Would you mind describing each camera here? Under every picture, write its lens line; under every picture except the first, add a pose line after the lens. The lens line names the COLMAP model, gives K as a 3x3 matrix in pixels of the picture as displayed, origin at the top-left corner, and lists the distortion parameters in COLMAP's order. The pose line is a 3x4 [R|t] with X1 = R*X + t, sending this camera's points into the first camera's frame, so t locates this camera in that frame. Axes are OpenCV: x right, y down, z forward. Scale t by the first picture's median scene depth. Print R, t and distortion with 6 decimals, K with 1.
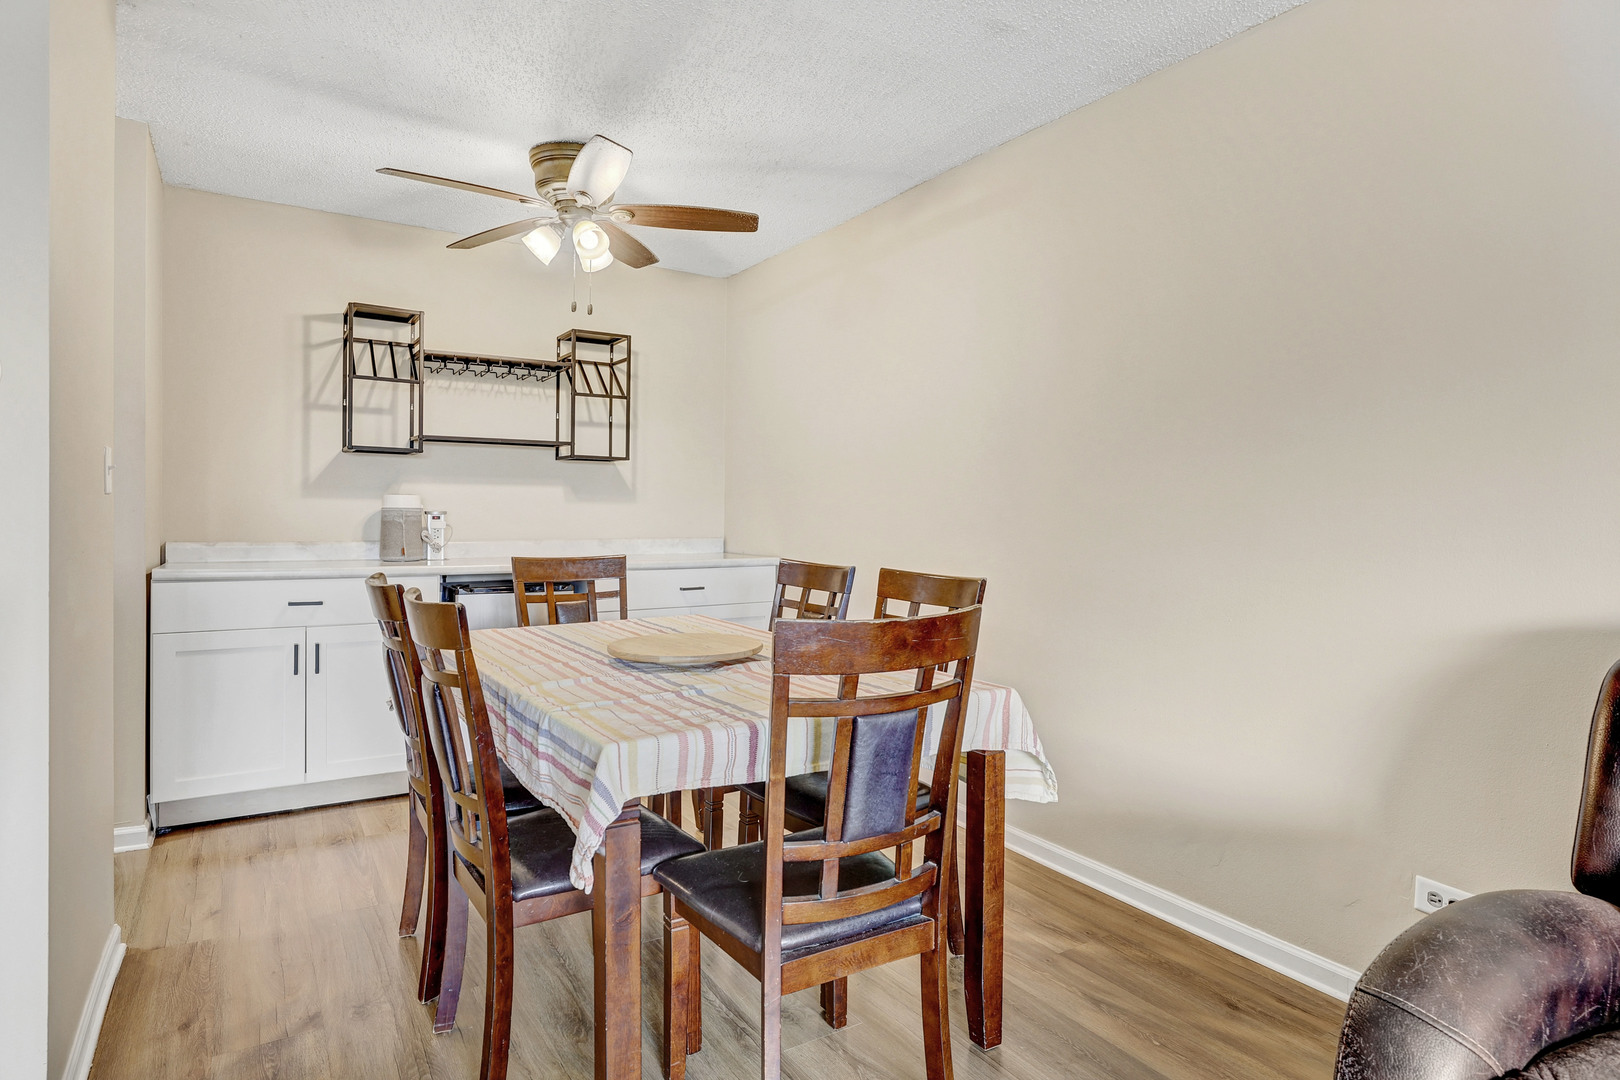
lens RADIAL K [[927.8, 0, 812.6], [0, 927.8, 515.2], [0, 0, 1]] dist [0.002634, 0.000477]
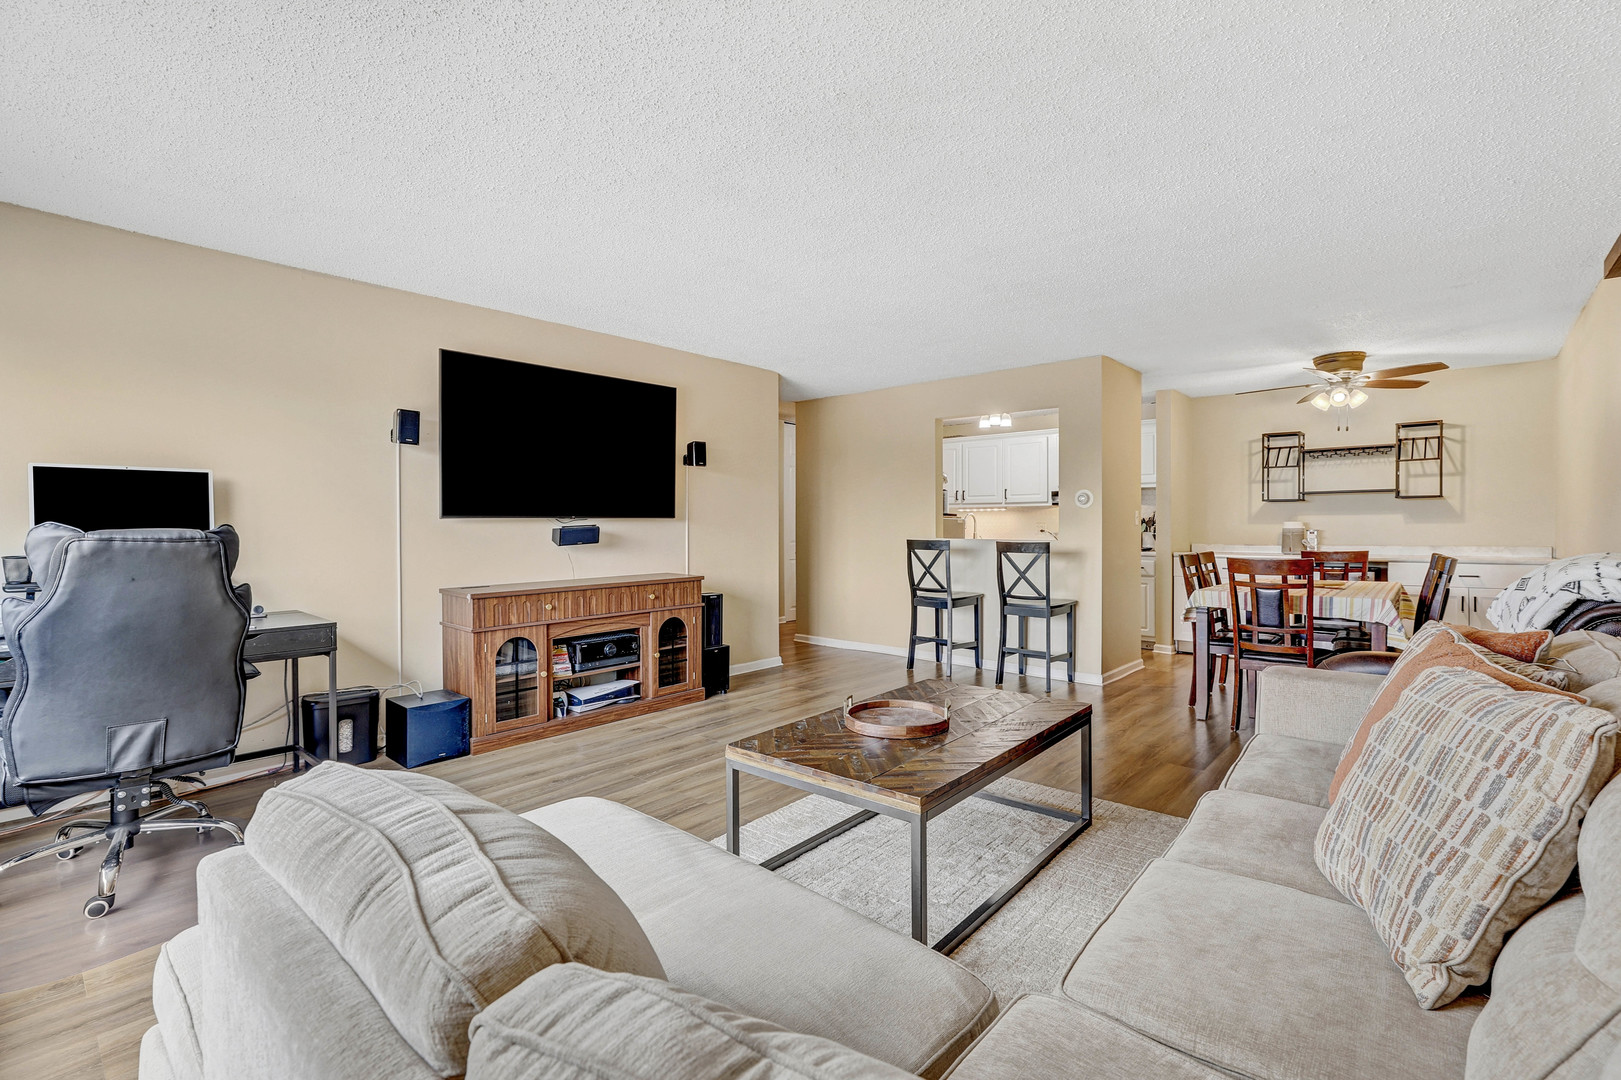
lens RADIAL K [[728.3, 0, 809.9], [0, 728.3, 537.8], [0, 0, 1]] dist [0.000424, 0.000038]
pose [[0.295320, -0.001445, -0.955397, 0.767969], [0.000840, 0.999999, -0.001253, 0.014438], [0.955398, -0.000432, 0.295321, -0.483910]]
